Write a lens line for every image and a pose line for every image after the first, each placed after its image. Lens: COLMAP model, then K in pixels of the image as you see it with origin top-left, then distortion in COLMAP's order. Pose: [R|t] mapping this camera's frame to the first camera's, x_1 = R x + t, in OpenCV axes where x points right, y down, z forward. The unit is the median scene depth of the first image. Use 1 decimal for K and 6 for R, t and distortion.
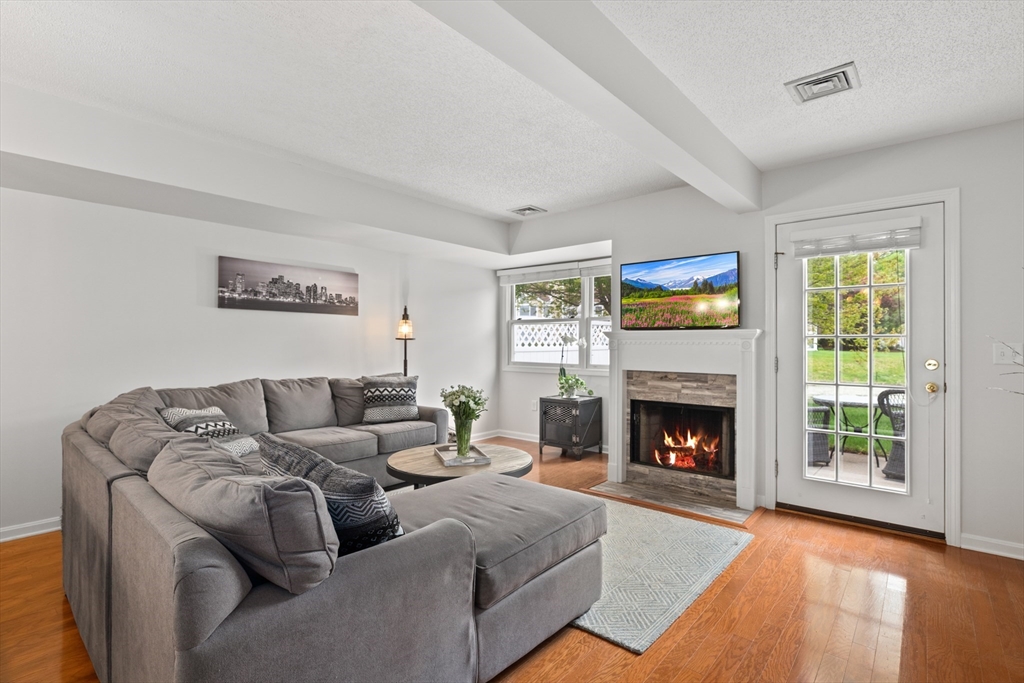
lens RADIAL K [[491.3, 0, 508.8], [0, 491.3, 340.5], [0, 0, 1]] dist [-0.009161, 0.002348]
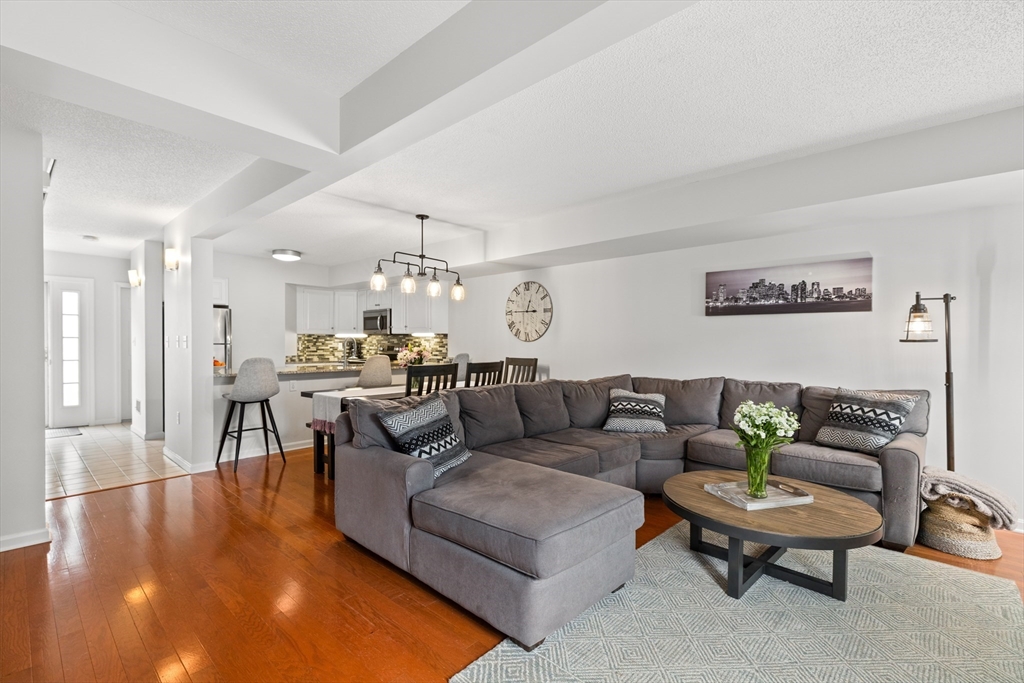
lens RADIAL K [[461.3, 0, 510.5], [0, 461.3, 344.6], [0, 0, 1]] dist [0.008613, -0.001500]
pose [[-0.035333, 0.001981, -0.999374, 0.523454], [0.000265, 0.999998, 0.001973, 0.000902], [0.999376, -0.000195, -0.035334, 0.528123]]
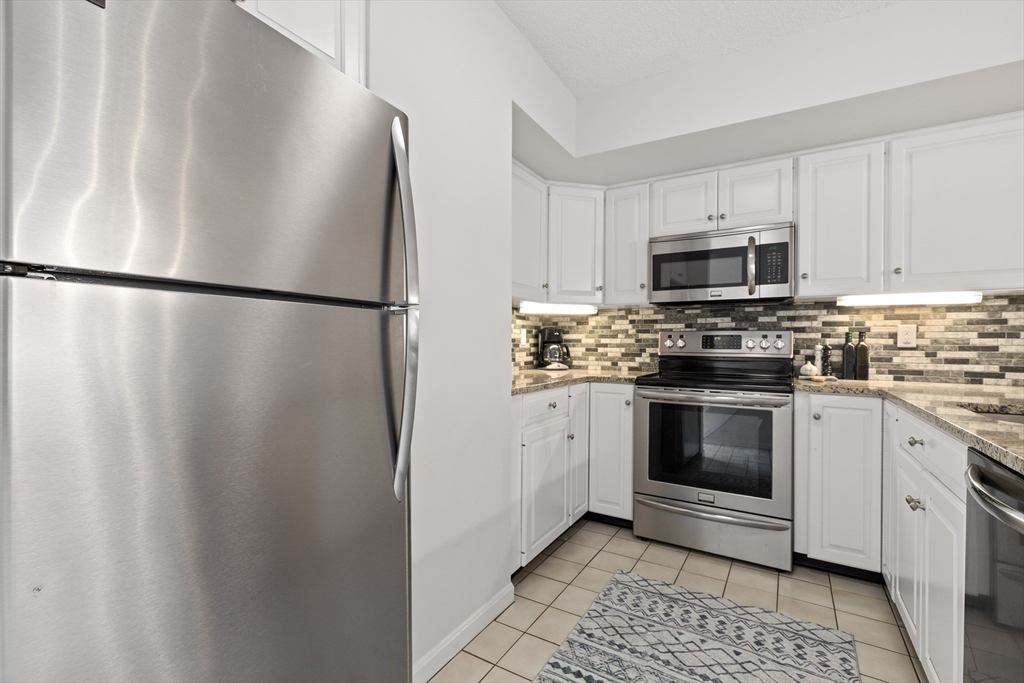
lens RADIAL K [[461.3, 0, 509.2], [0, 461.3, 342.8], [0, 0, 1]] dist [0.008613, -0.001500]
pose [[0.160698, 0.001408, -0.987003, -0.721725], [-0.001945, 0.999997, 0.001110, 0.021558], [0.987002, 0.001742, 0.160700, -0.465685]]
